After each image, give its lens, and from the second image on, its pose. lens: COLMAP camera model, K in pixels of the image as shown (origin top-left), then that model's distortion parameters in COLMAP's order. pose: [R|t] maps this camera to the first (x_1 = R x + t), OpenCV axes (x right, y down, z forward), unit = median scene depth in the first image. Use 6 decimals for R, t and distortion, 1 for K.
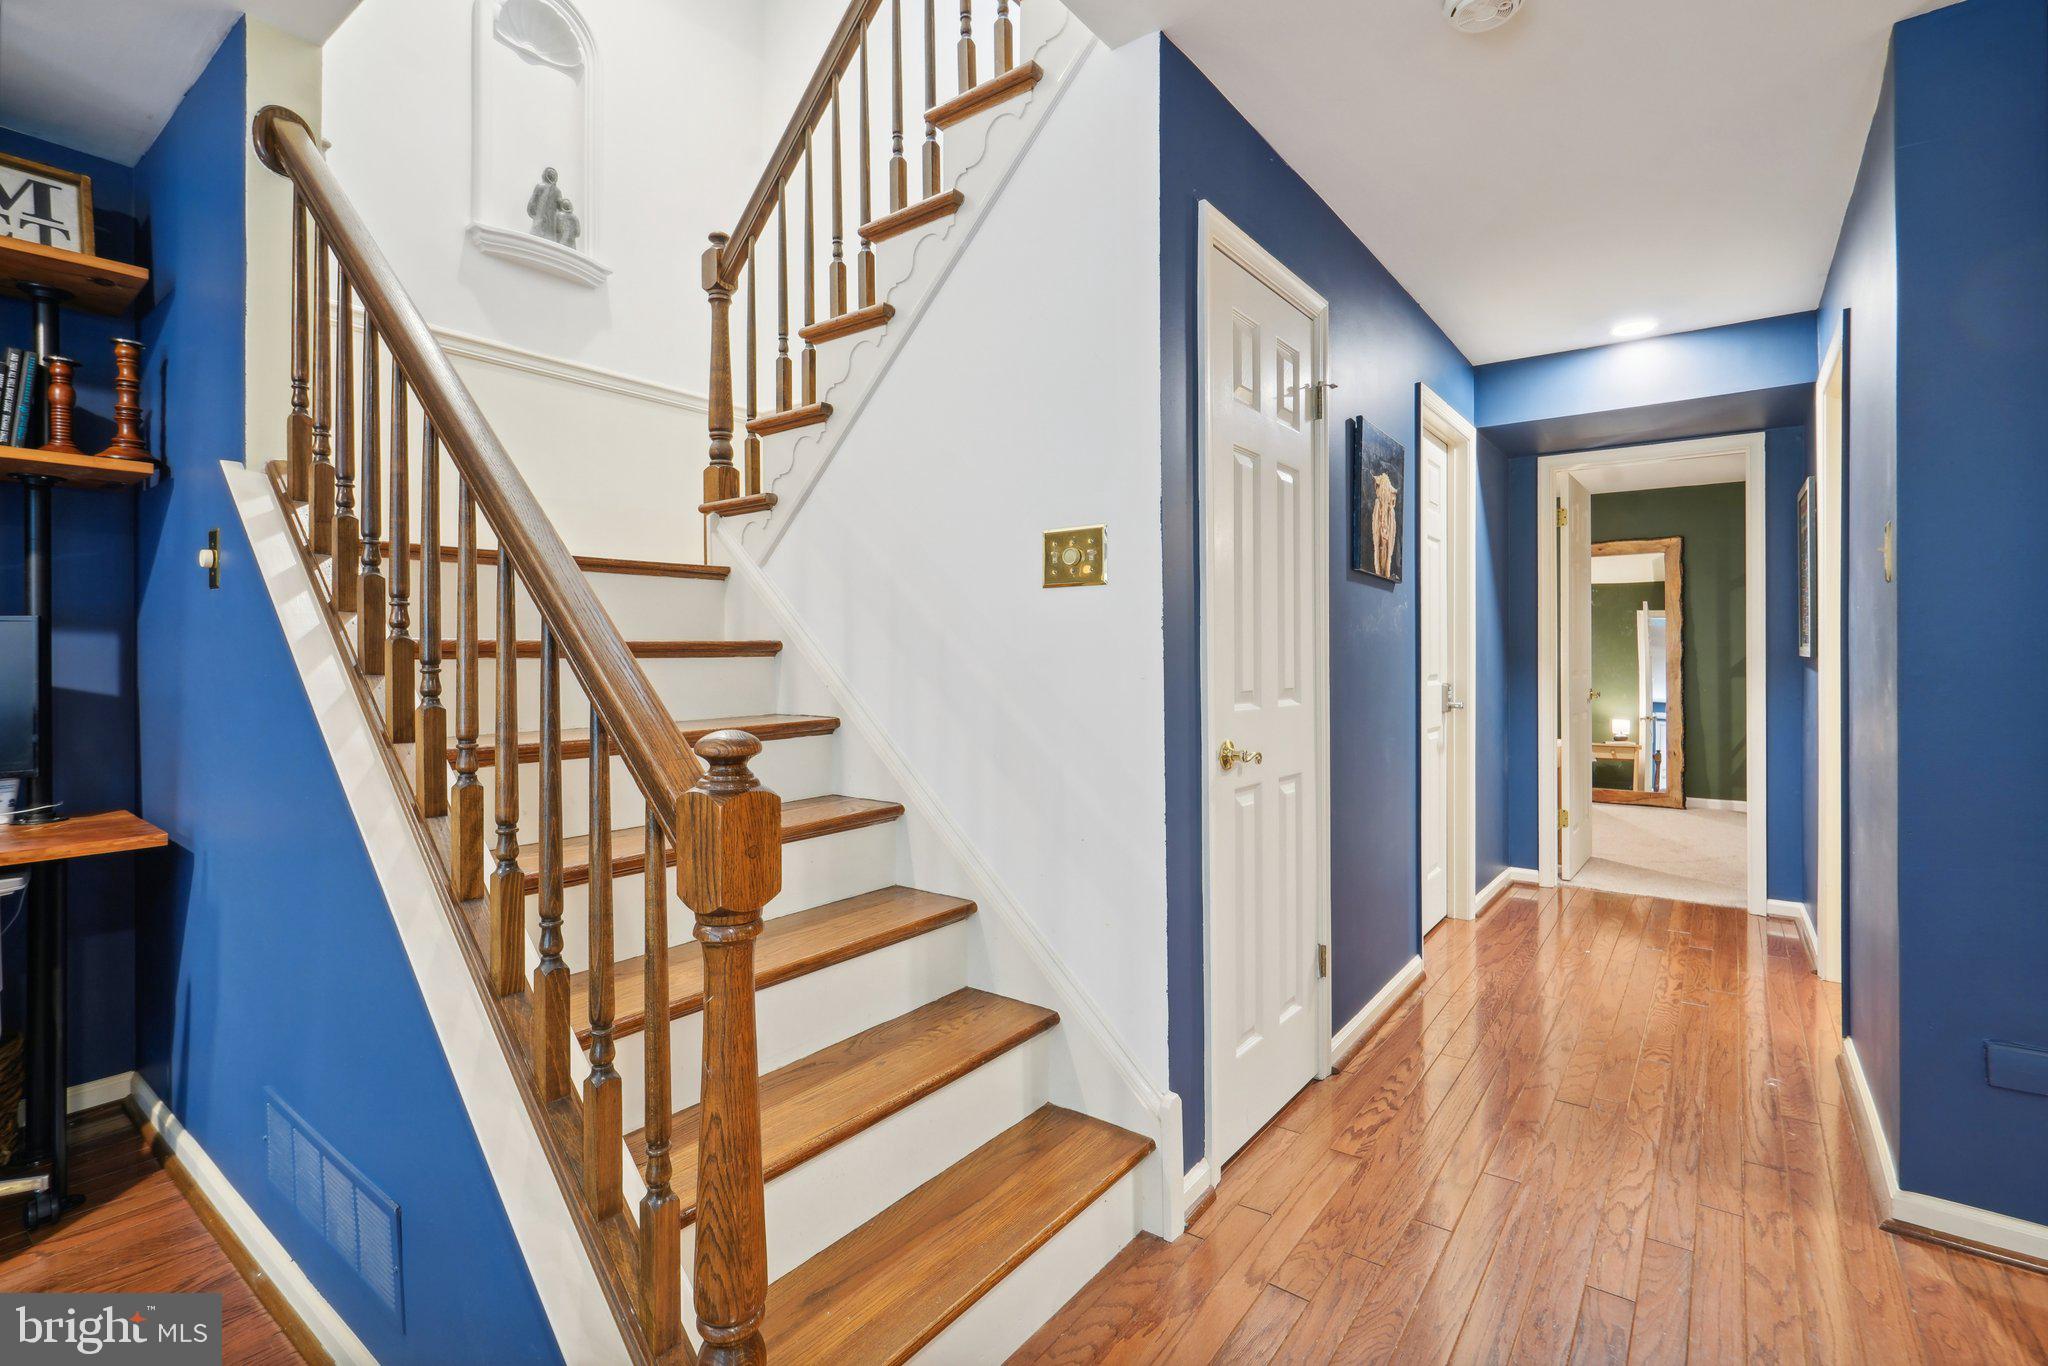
lens RADIAL K [[928.6, 0, 1012.3], [0, 928.6, 663.1], [0, 0, 1]] dist [-0.003921, 0.001505]
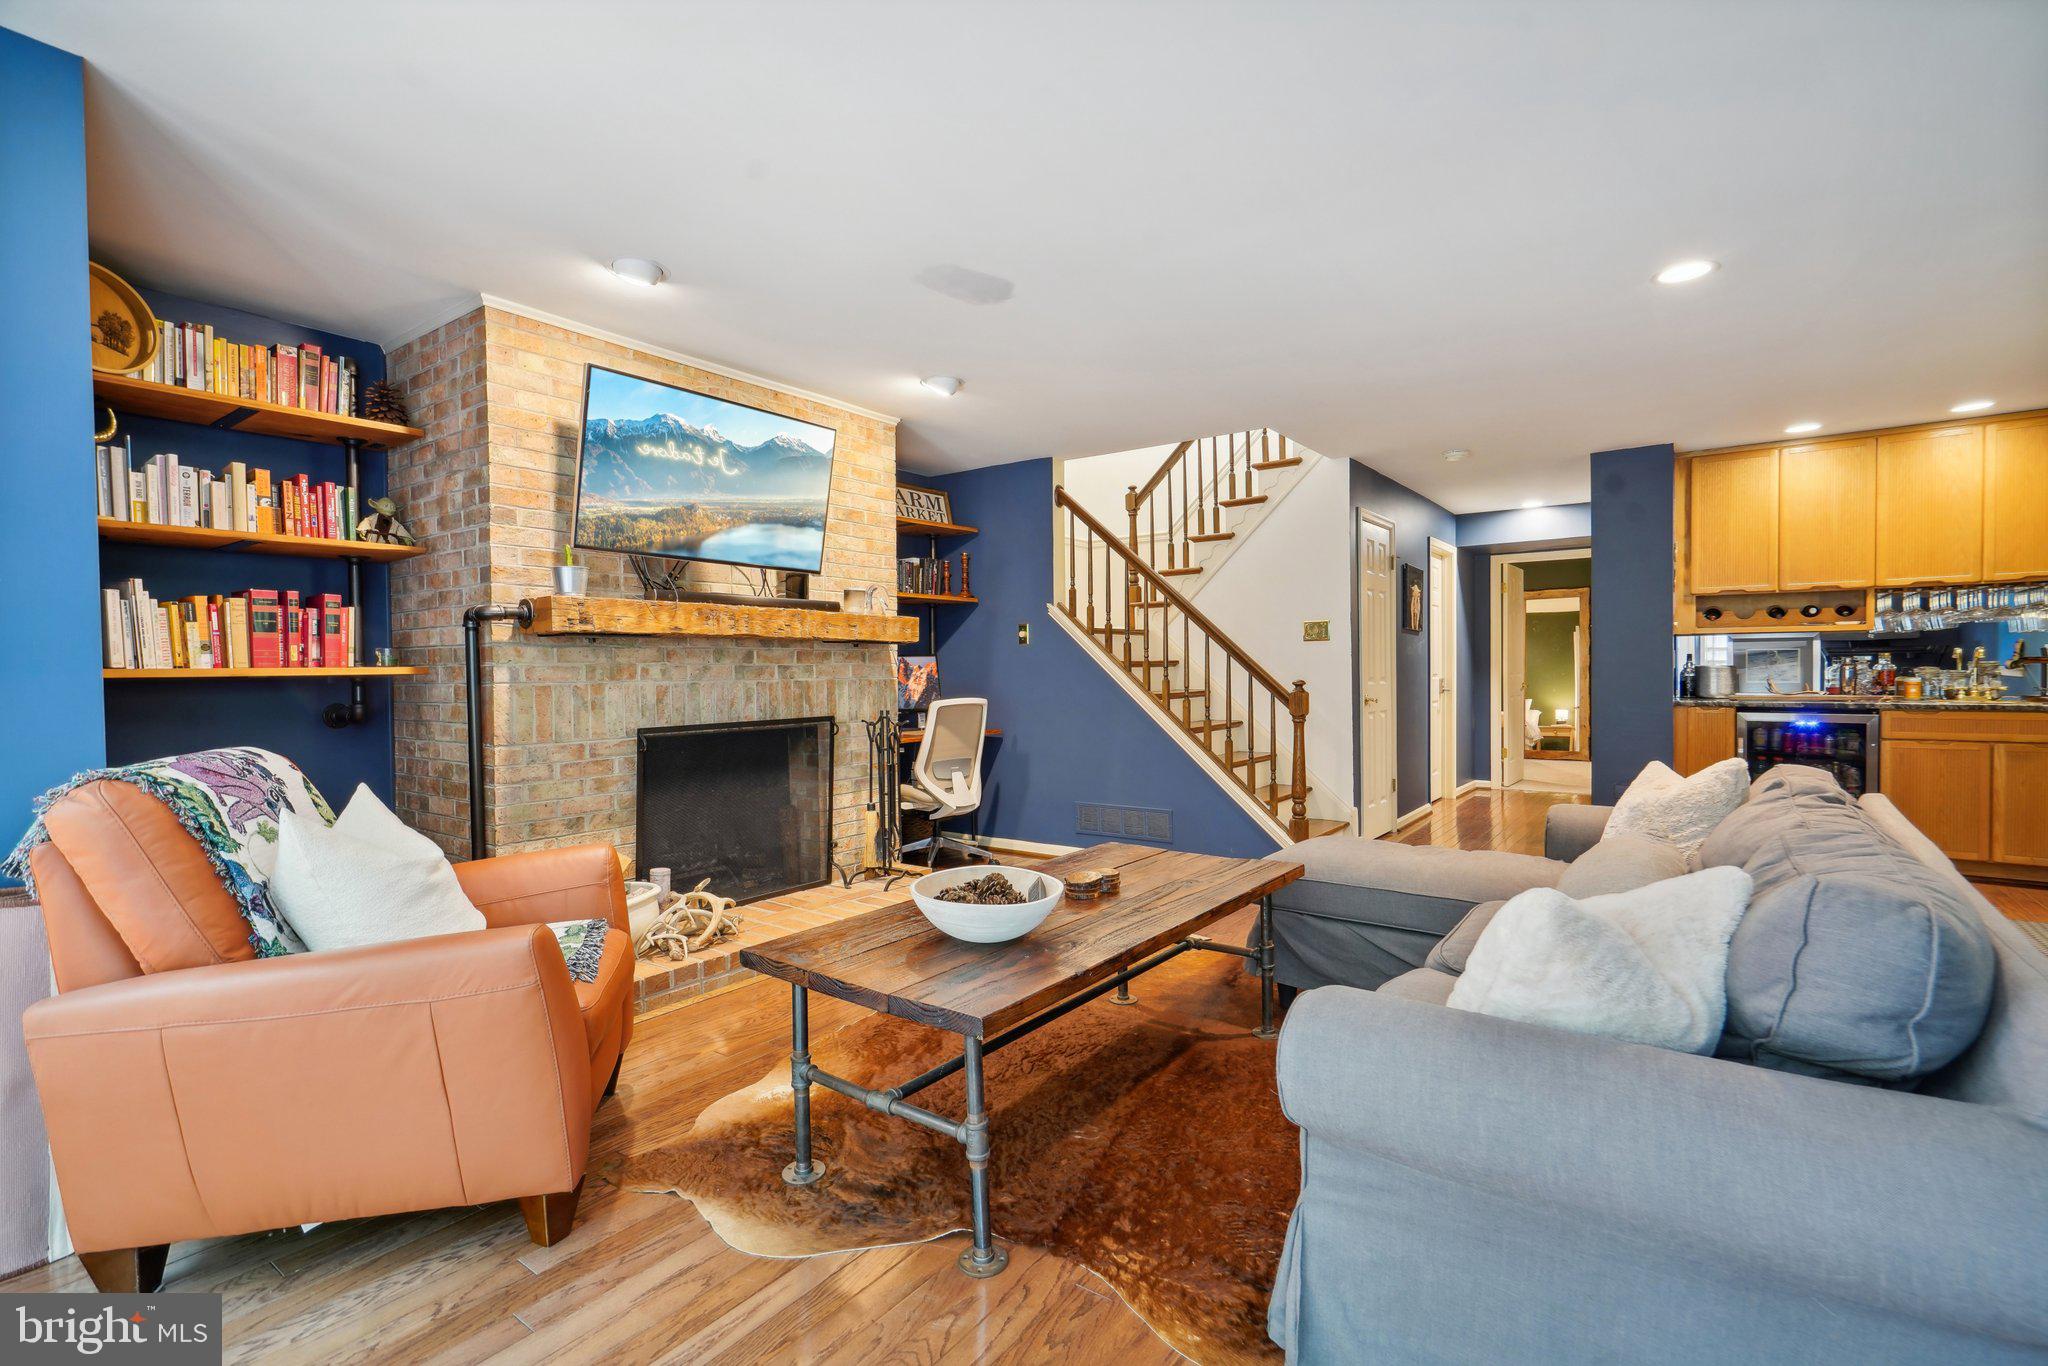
lens RADIAL K [[928.6, 0, 1036.8], [0, 928.6, 689.1], [0, 0, 1]] dist [-0.003921, 0.001505]
pose [[0.999387, -0.005902, 0.034496, -0.468260], [0.005286, 0.999826, 0.017916, 0.004637], [-0.034596, -0.017722, 0.999244, -0.957836]]
